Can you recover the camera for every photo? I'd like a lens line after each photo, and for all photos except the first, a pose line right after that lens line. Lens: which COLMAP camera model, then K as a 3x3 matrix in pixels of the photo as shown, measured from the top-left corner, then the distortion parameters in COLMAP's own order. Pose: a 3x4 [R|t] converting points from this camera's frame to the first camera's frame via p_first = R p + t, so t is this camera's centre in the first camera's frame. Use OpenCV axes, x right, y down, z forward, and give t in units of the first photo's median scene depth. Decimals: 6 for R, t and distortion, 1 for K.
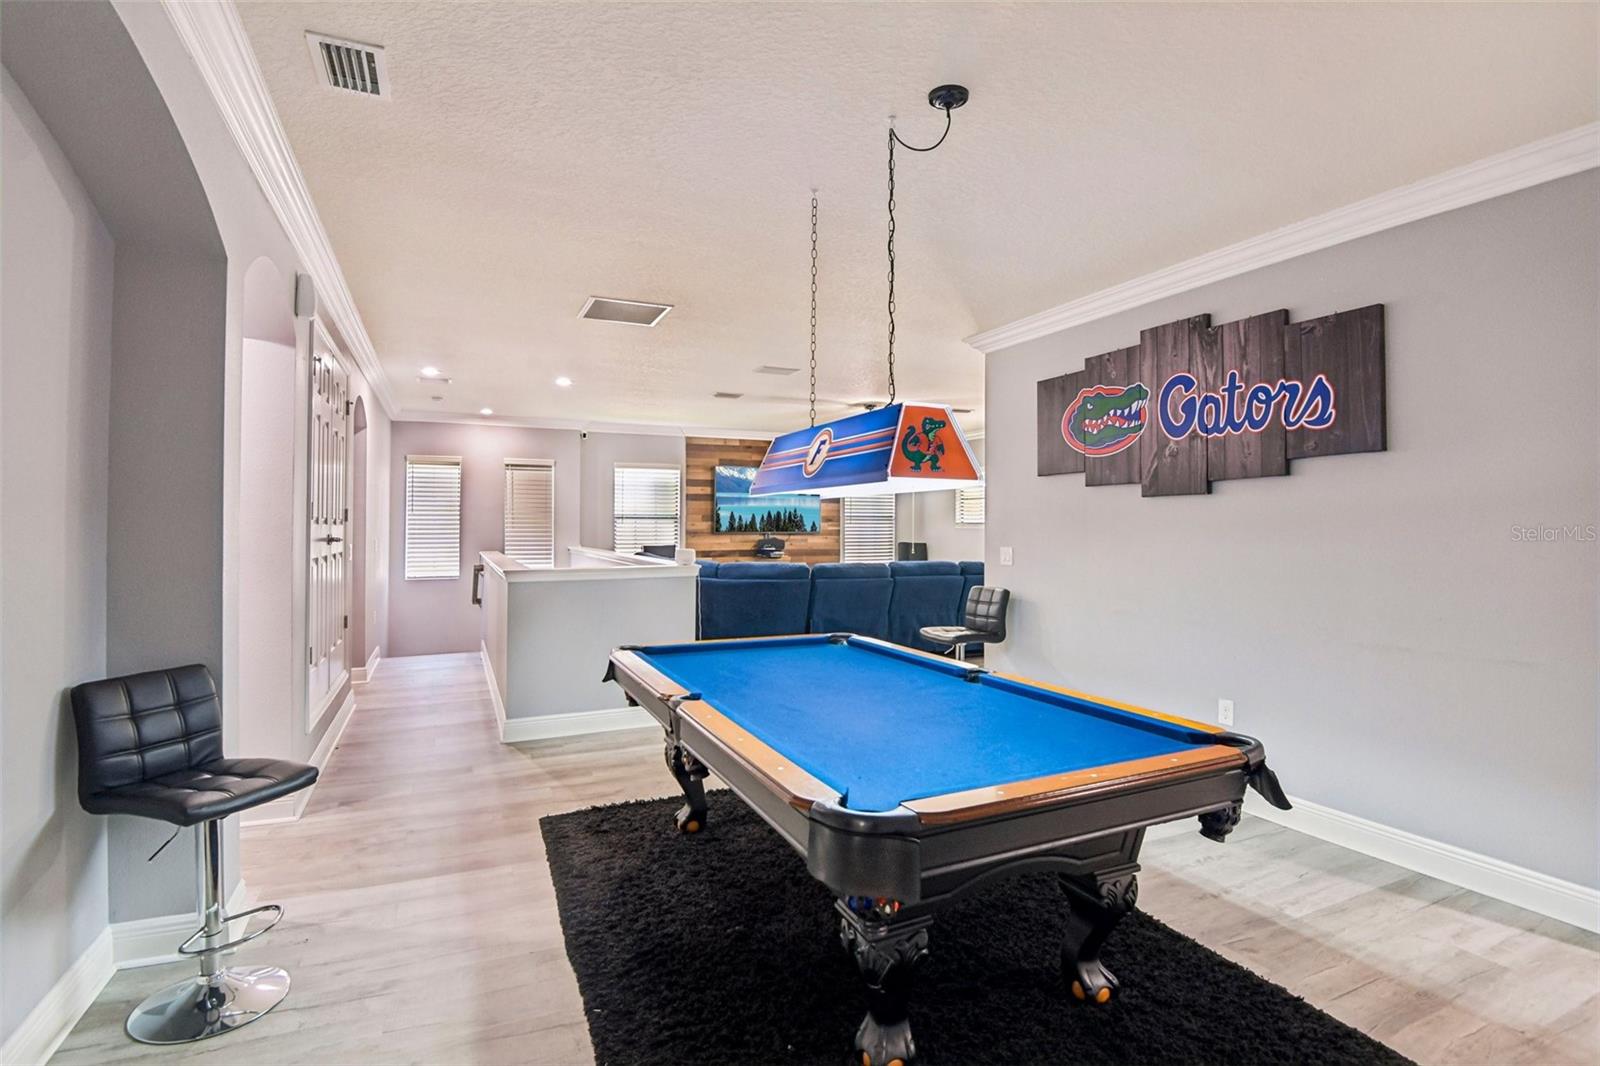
lens RADIAL K [[769.0, 0, 794.9], [0, 769.0, 523.3], [0, 0, 1]] dist [-0.010673, 0.000037]
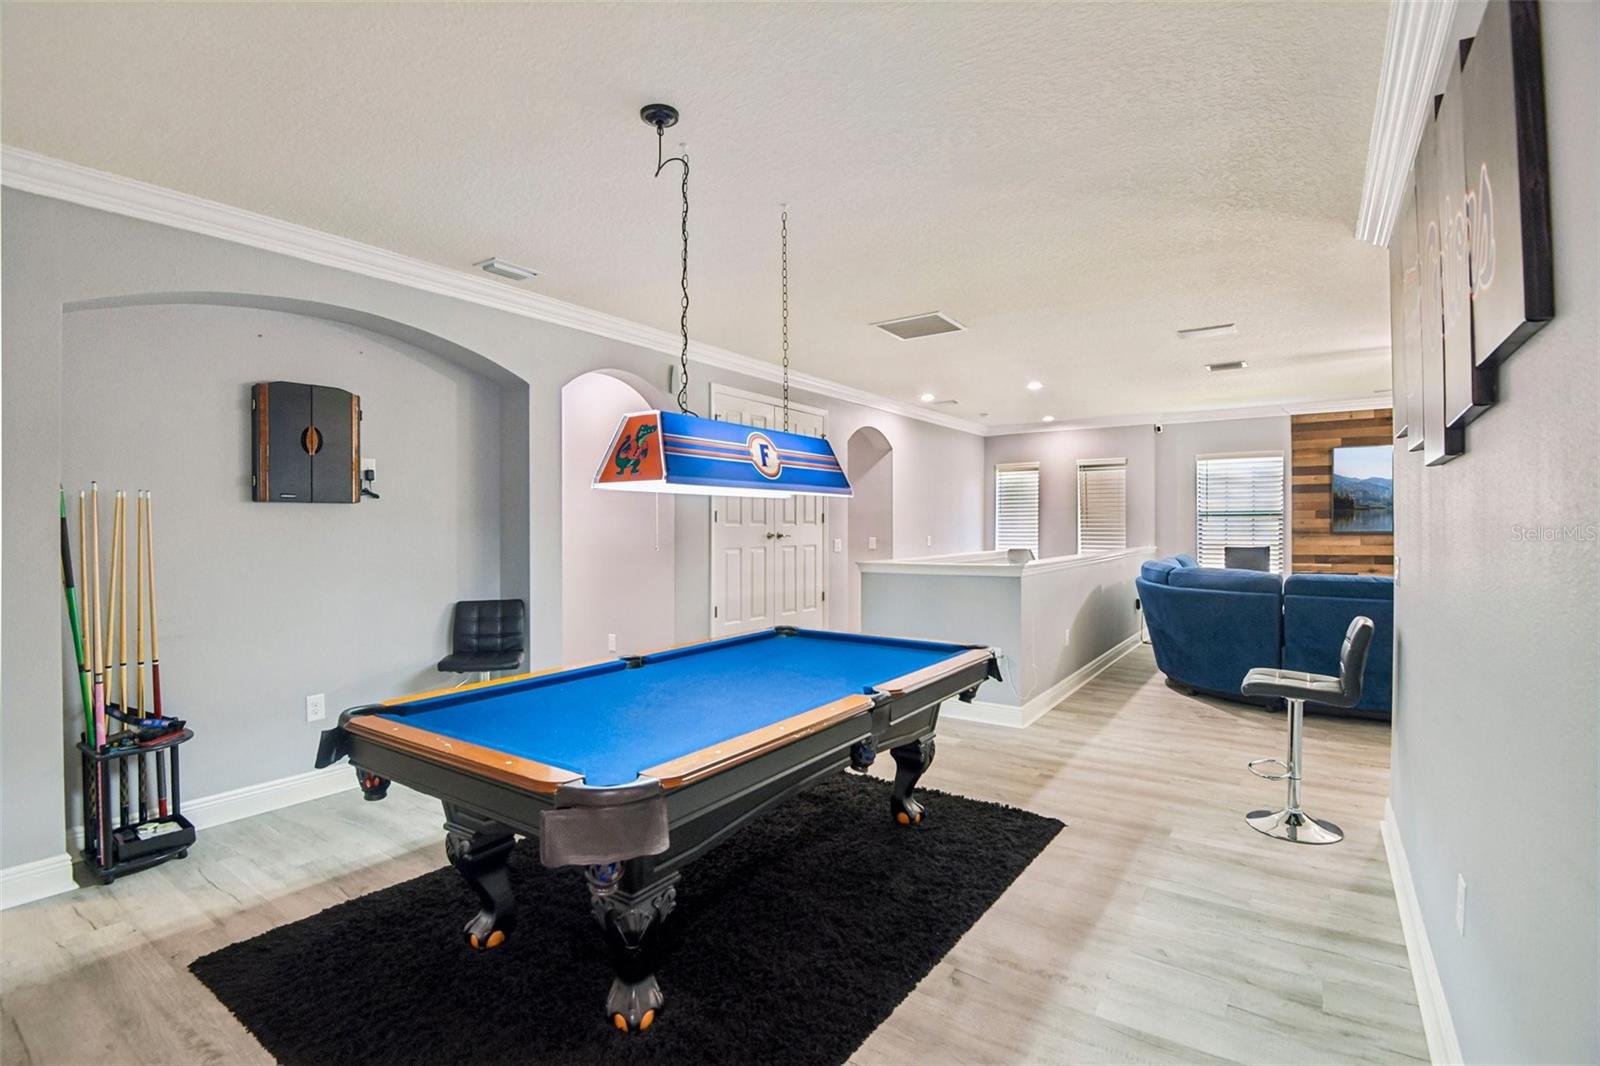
lens RADIAL K [[744.1, 0, 796.8], [0, 744.1, 532.6], [0, 0, 1]] dist [-0.020723, -0.011743]
pose [[0.513516, 0.002332, -0.858077, 0.297520], [0.008908, 0.999928, 0.008049, 0.001784], [0.858034, -0.011777, 0.513459, 0.164772]]
